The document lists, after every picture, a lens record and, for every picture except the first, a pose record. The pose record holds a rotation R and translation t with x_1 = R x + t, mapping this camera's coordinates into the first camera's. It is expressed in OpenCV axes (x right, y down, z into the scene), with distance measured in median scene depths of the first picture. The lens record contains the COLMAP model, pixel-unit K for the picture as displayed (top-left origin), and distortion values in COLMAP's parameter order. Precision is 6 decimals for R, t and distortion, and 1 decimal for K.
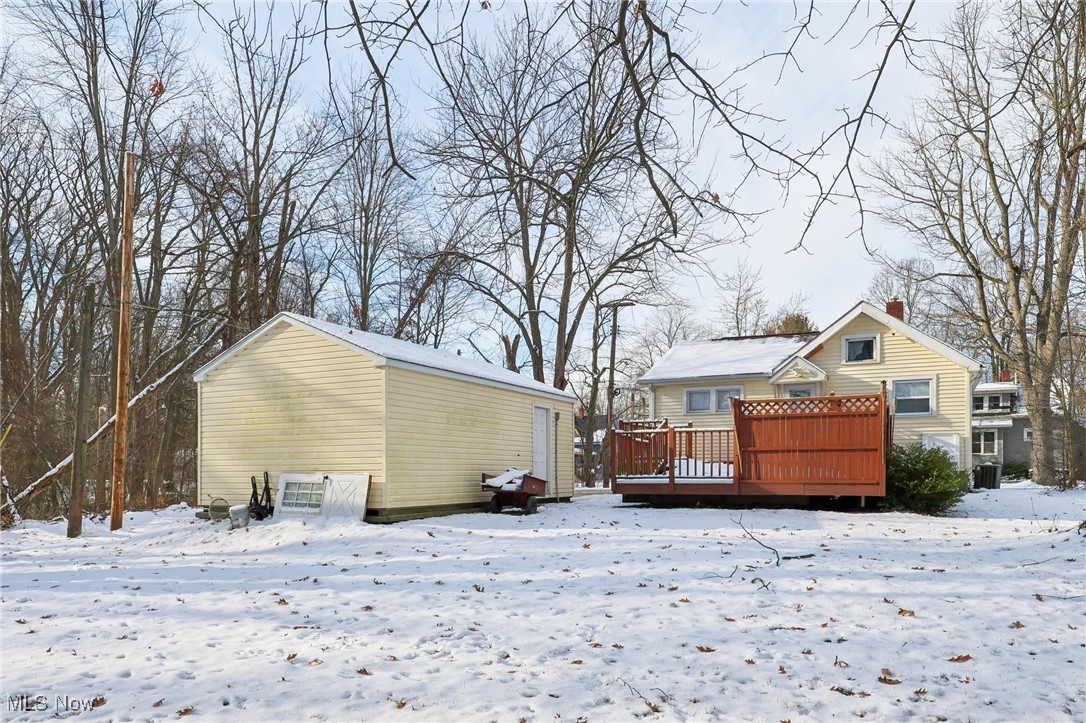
lens RADIAL K [[757.2, 0, 545.0], [0, 757.2, 441.7], [0, 0, 1]] dist [0.007764, -0.003866]
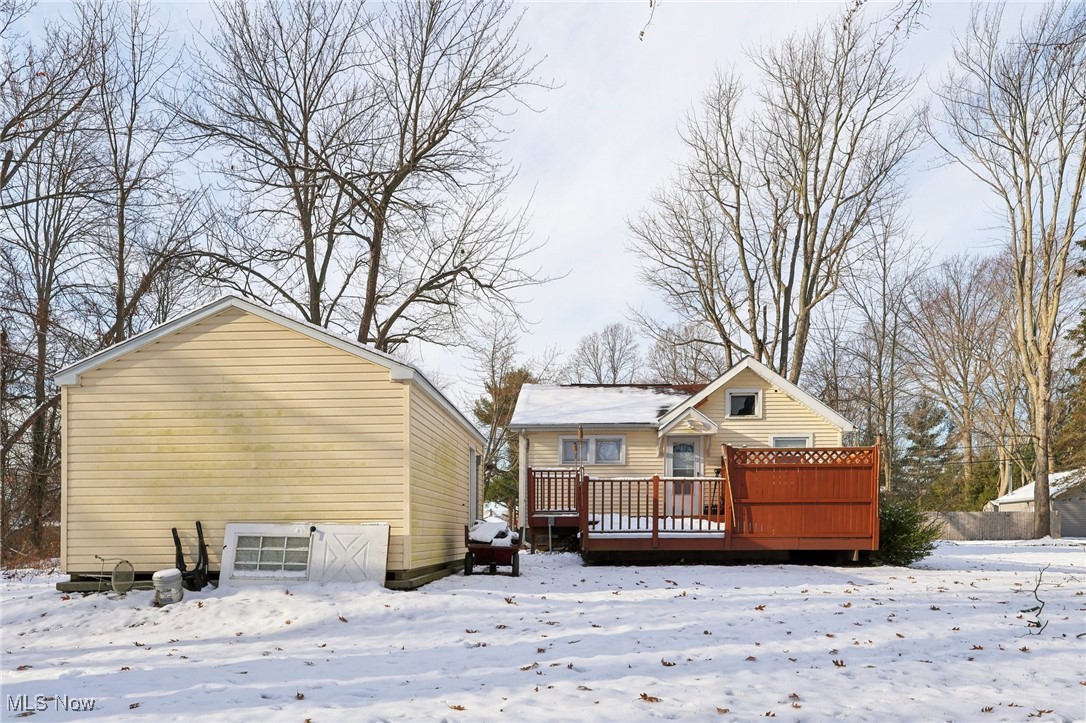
lens RADIAL K [[821.6, 0, 544.5], [0, 821.6, 509.2], [0, 0, 1]] dist [0.007002, 0.000796]
pose [[0.919671, 0.012270, 0.392498, -0.356711], [-0.016125, 0.999849, 0.006528, 0.017649], [-0.392358, -0.012332, 0.919730, 0.173154]]
